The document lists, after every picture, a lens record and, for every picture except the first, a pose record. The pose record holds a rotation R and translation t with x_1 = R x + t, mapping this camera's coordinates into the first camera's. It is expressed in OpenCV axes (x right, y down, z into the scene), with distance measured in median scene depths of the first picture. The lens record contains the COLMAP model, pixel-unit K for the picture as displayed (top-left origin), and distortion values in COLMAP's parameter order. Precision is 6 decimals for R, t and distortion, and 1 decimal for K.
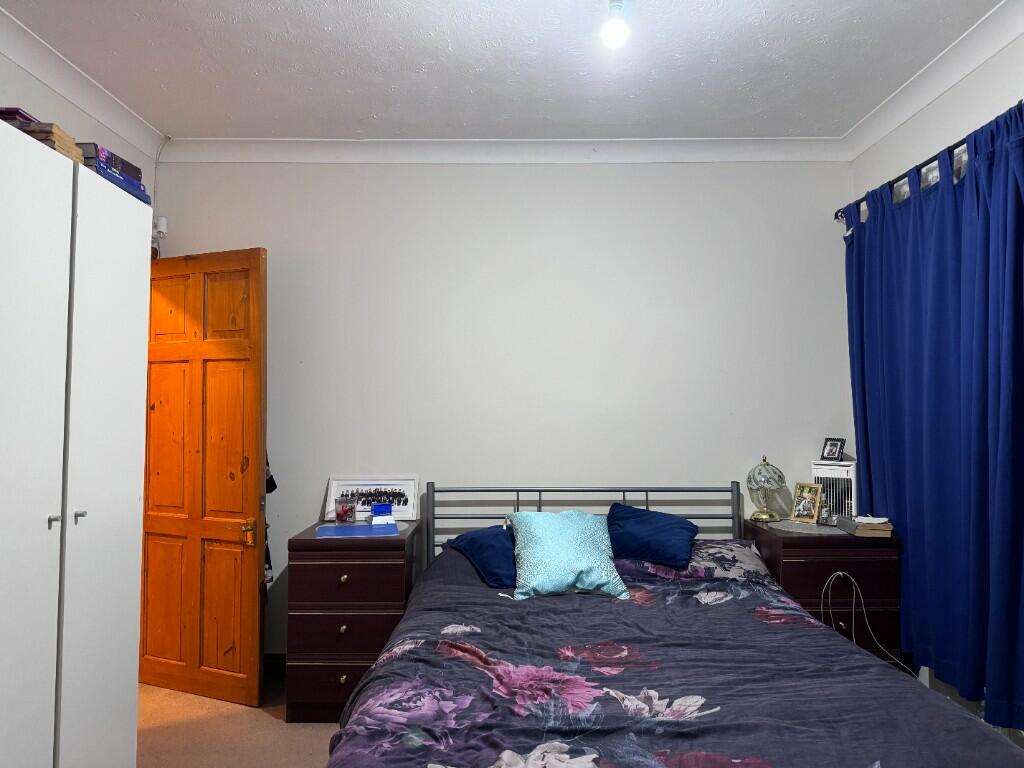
lens RADIAL K [[729.3, 0, 512.0], [0, 729.3, 384.0], [0, 0, 1]] dist [0.097587, -0.113147]
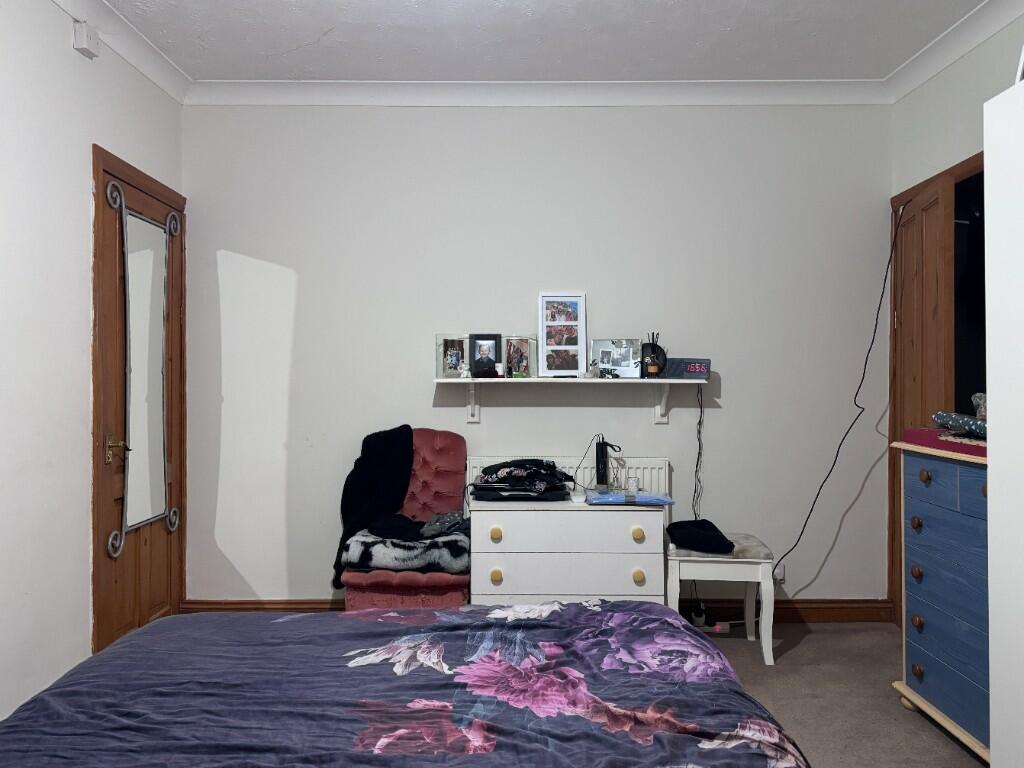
lens RADIAL K [[770.9, 0, 512.9], [0, 770.9, 371.3], [0, 0, 1]] dist [0.026494, -0.005500]
pose [[-0.999992, -0.002526, -0.003057, 0.060799], [-0.002442, 0.999634, -0.026948, 0.093269], [0.003124, -0.026941, -0.999632, 1.949554]]
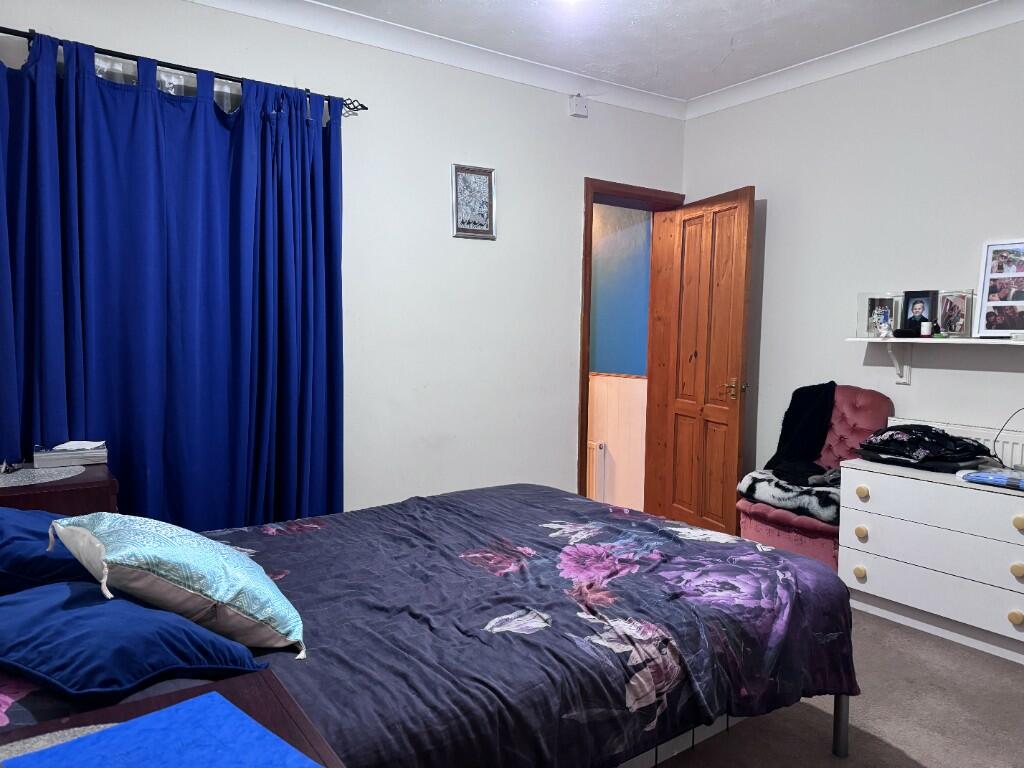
lens RADIAL K [[729.3, 0, 512.0], [0, 729.3, 384.0], [0, 0, 1]] dist [0.097587, -0.113147]
pose [[-0.563806, -0.070148, 0.822923, -0.822297], [-0.022789, 0.997328, 0.069401, 0.066970], [-0.825593, 0.020375, -0.563899, 1.811327]]
